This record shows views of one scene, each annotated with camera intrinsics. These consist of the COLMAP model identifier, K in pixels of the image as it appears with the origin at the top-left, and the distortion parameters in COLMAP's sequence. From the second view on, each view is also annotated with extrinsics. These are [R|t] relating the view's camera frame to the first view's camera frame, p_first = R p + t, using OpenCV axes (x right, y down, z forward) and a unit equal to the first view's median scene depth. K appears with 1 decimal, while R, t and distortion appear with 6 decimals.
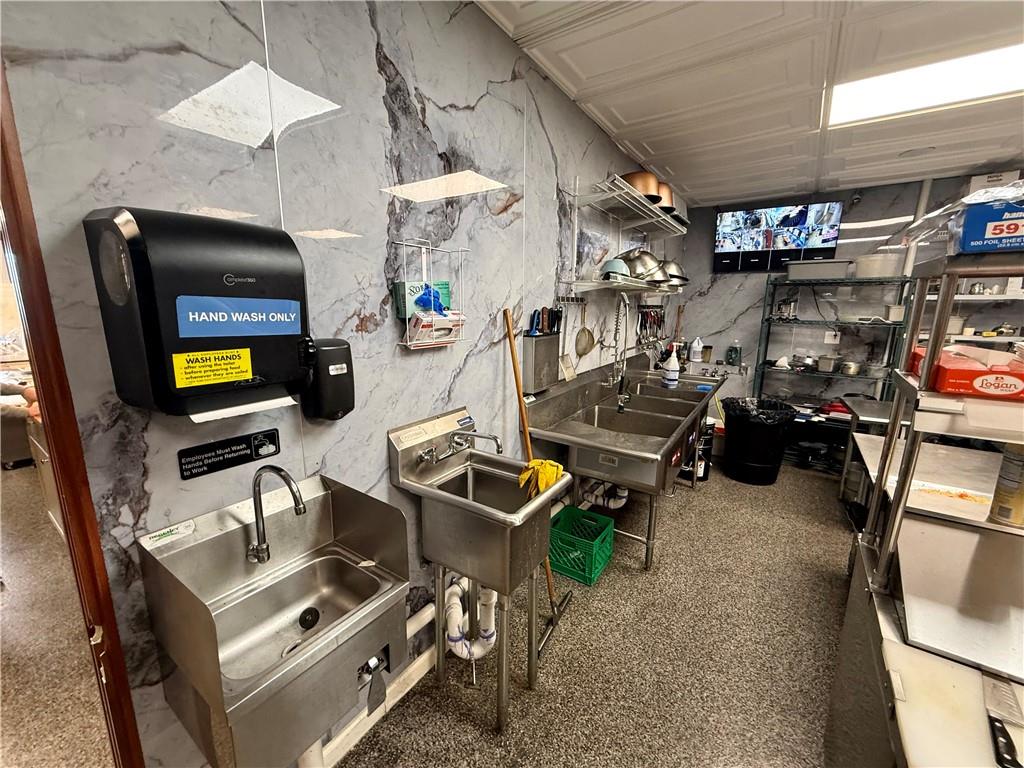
lens RADIAL K [[406.9, 0, 510.3], [0, 406.9, 384.6], [0, 0, 1]] dist [0.001208, -0.000255]
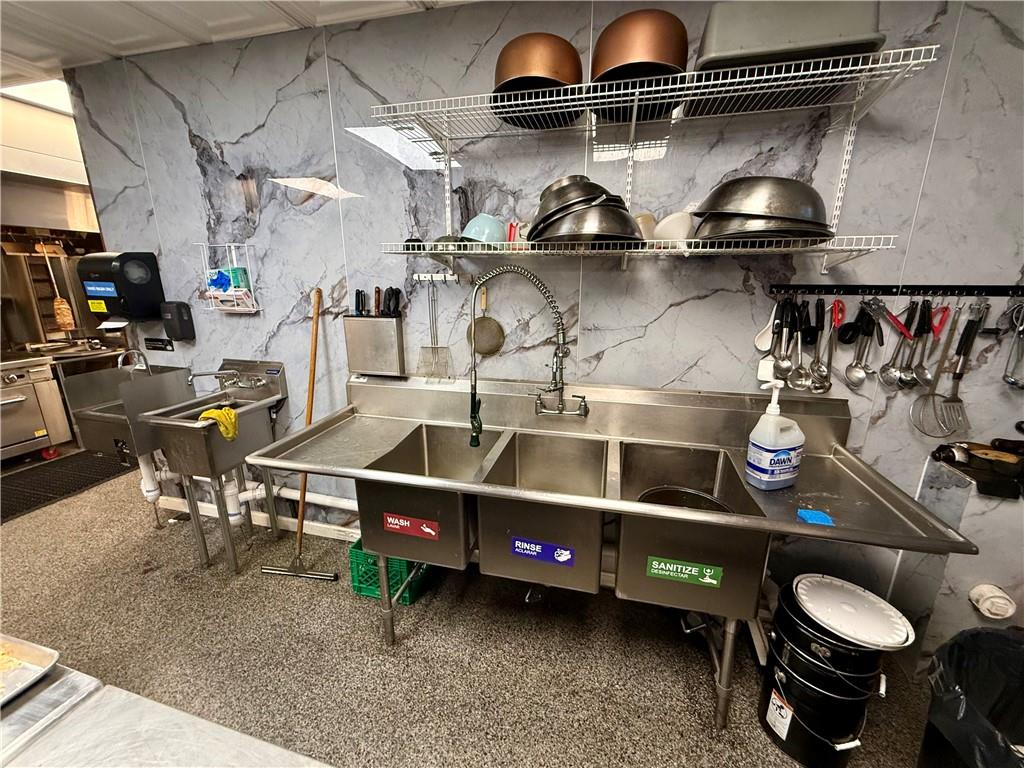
lens RADIAL K [[406.9, 0, 509.3], [0, 406.9, 384.2], [0, 0, 1]] dist [0.001208, -0.000255]
pose [[0.333956, 0.229713, -0.914169, 1.408428], [-0.180506, 0.967486, 0.177169, -0.253716], [0.925144, 0.105846, 0.364563, 1.258020]]
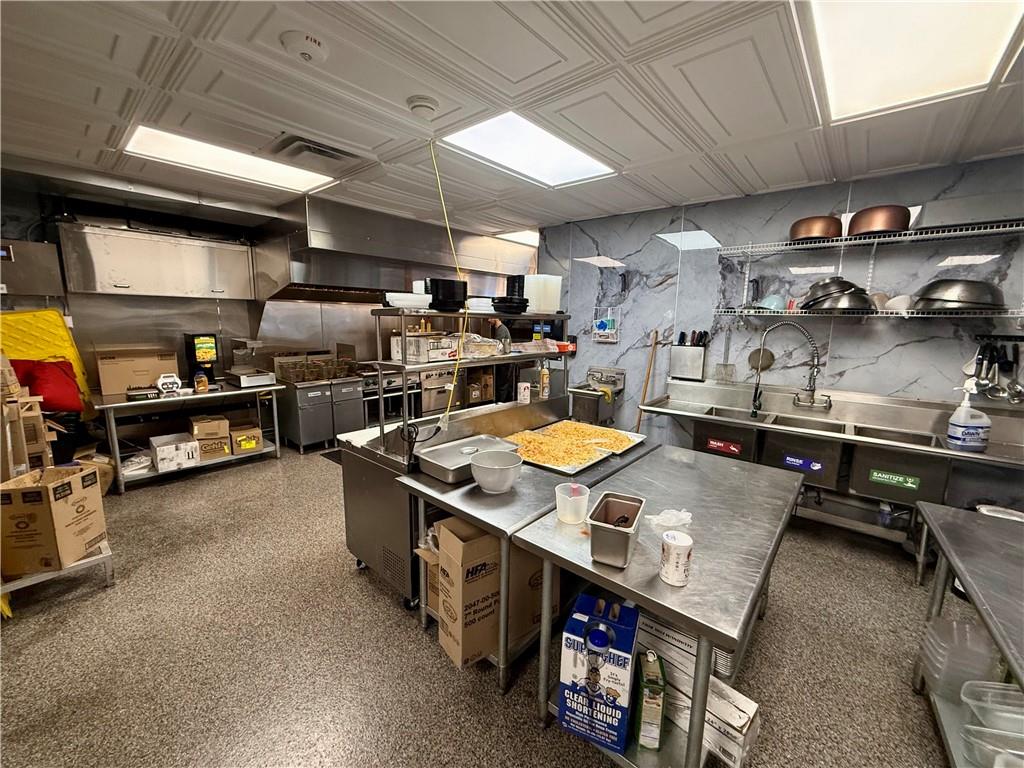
lens RADIAL K [[406.9, 0, 509.7], [0, 406.9, 383.5], [0, 0, 1]] dist [0.001208, -0.000255]
pose [[-0.103256, 0.149641, -0.983334, 2.459070], [-0.203256, 0.964582, 0.168131, -0.136632], [0.973666, 0.217229, -0.069183, 0.536816]]
